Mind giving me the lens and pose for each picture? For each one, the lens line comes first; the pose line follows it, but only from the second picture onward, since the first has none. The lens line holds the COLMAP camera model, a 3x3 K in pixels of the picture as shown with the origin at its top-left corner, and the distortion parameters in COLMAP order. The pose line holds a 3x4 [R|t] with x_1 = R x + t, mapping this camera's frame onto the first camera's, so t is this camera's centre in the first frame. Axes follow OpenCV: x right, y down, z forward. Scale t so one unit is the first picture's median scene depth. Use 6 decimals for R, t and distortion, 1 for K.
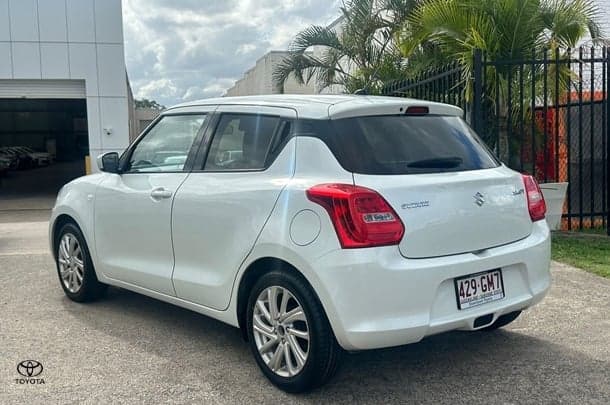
lens RADIAL K [[694.3, 0, 298.1], [0, 694.3, 204.2], [0, 0, 1]] dist [0.100173, 0.000000]
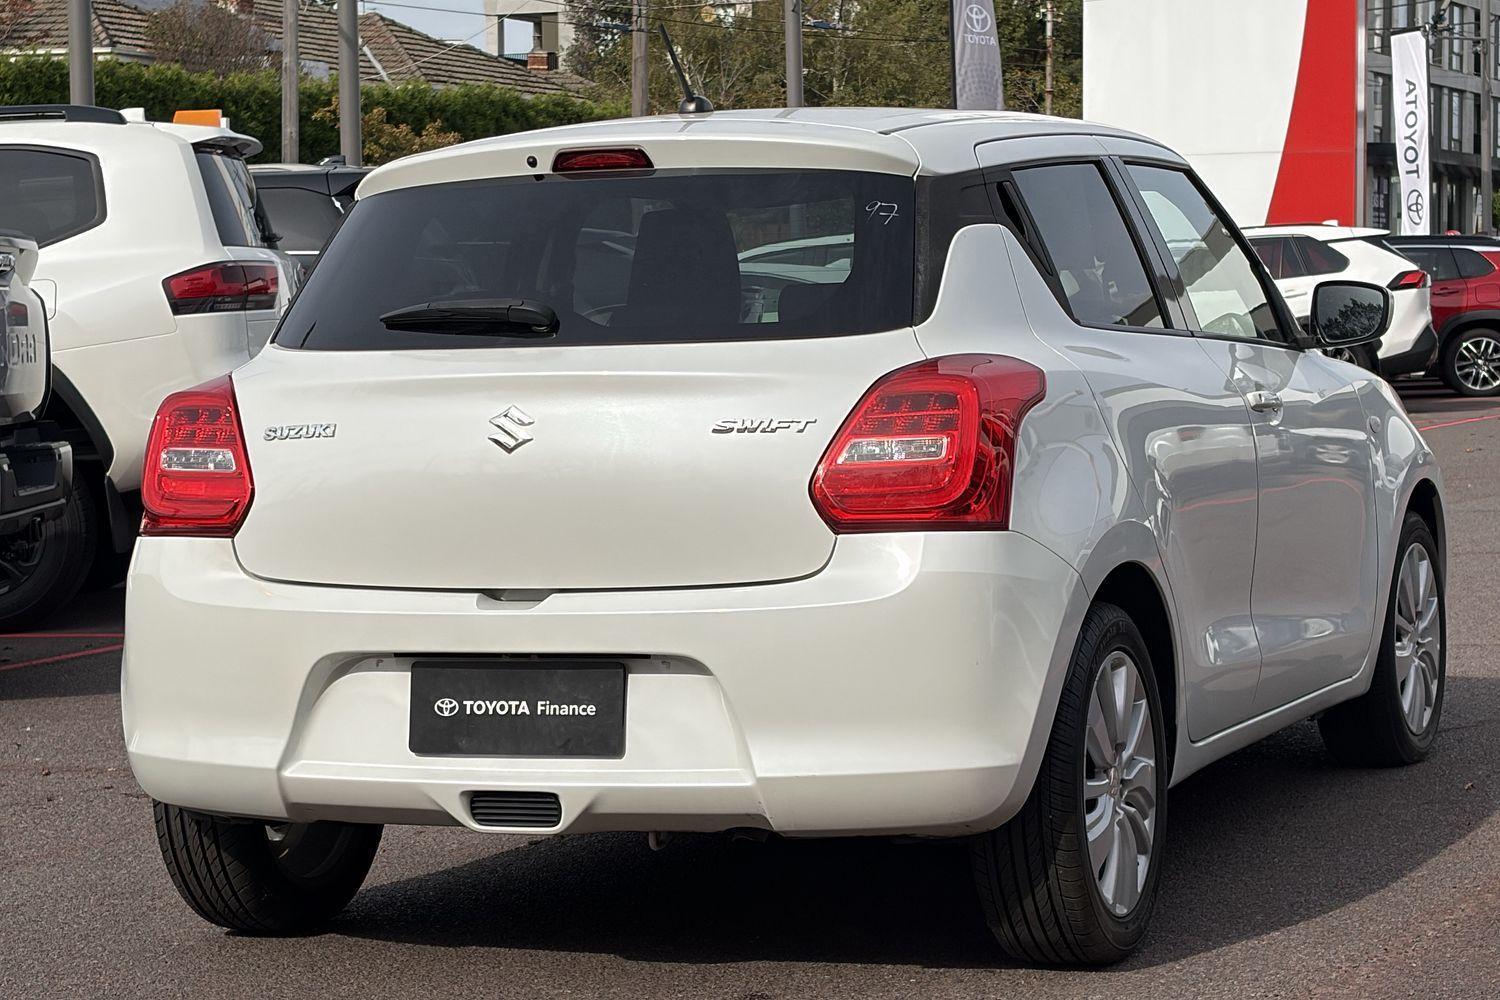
lens RADIAL K [[3459.9, 0, 746.9], [0, 3459.9, 497.2], [0, 0, 1]] dist [0.126011, 0.000000]
pose [[0.483577, 0.043339, -0.874228, 1.694297], [-0.075860, 0.997091, 0.007468, 0.002999], [0.872008, 0.062708, 0.485458, 0.310359]]
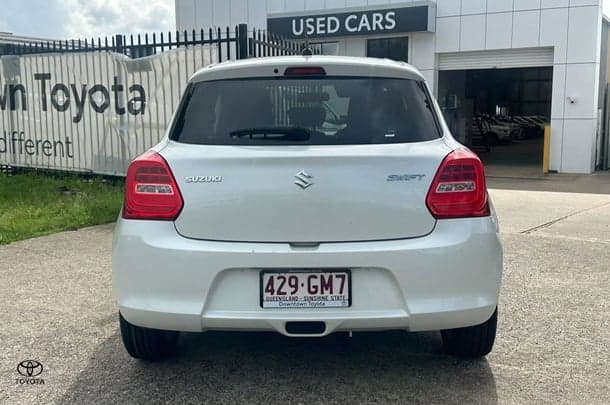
lens RADIAL K [[694.3, 0, 307.3], [0, 694.3, 200.5], [0, 0, 1]] dist [0.100173, 0.000000]
pose [[0.757751, 0.096343, -0.645392, 0.775444], [-0.072110, 0.995346, 0.063920, -0.035016], [0.648547, -0.001896, 0.761172, 0.378367]]
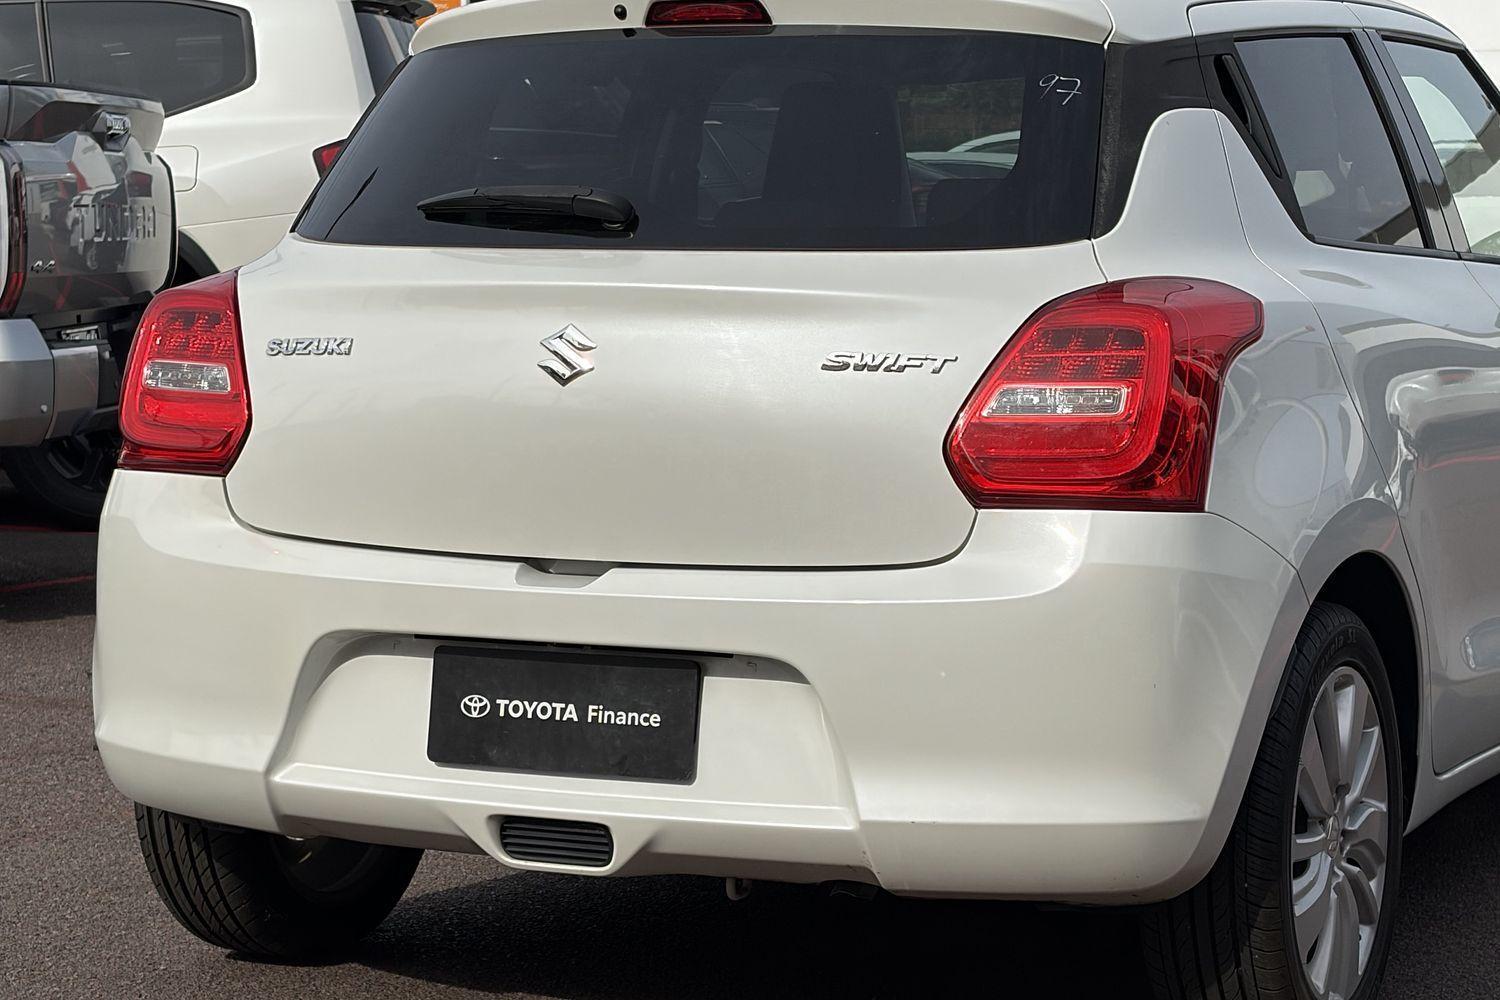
lens RADIAL K [[3459.9, 0, 754.7], [0, 3459.9, 505.1], [0, 0, 1]] dist [0.126011, 0.000000]
pose [[0.420475, 0.090789, -0.902750, 1.400162], [-0.110340, 0.992713, 0.048444, -0.021964], [0.900570, 0.079240, 0.427429, 0.521731]]
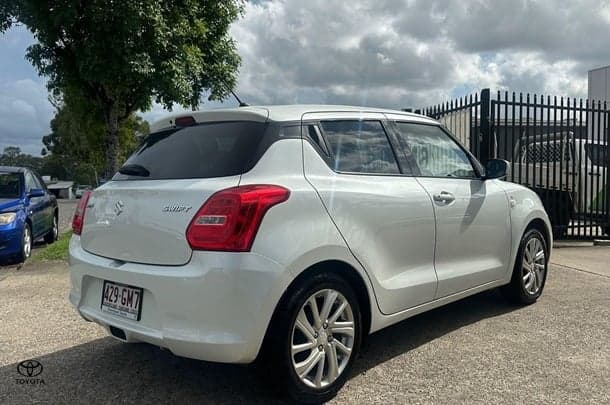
lens RADIAL K [[546.8, 0, 308.0], [0, 546.8, 200.6], [0, 0, 1]] dist [0.009167, 0.000074]
pose [[0.125156, 0.056677, -0.990517, 1.041104], [-0.086243, 0.995209, 0.046049, -0.075311], [0.988382, 0.079661, 0.129445, 1.143979]]
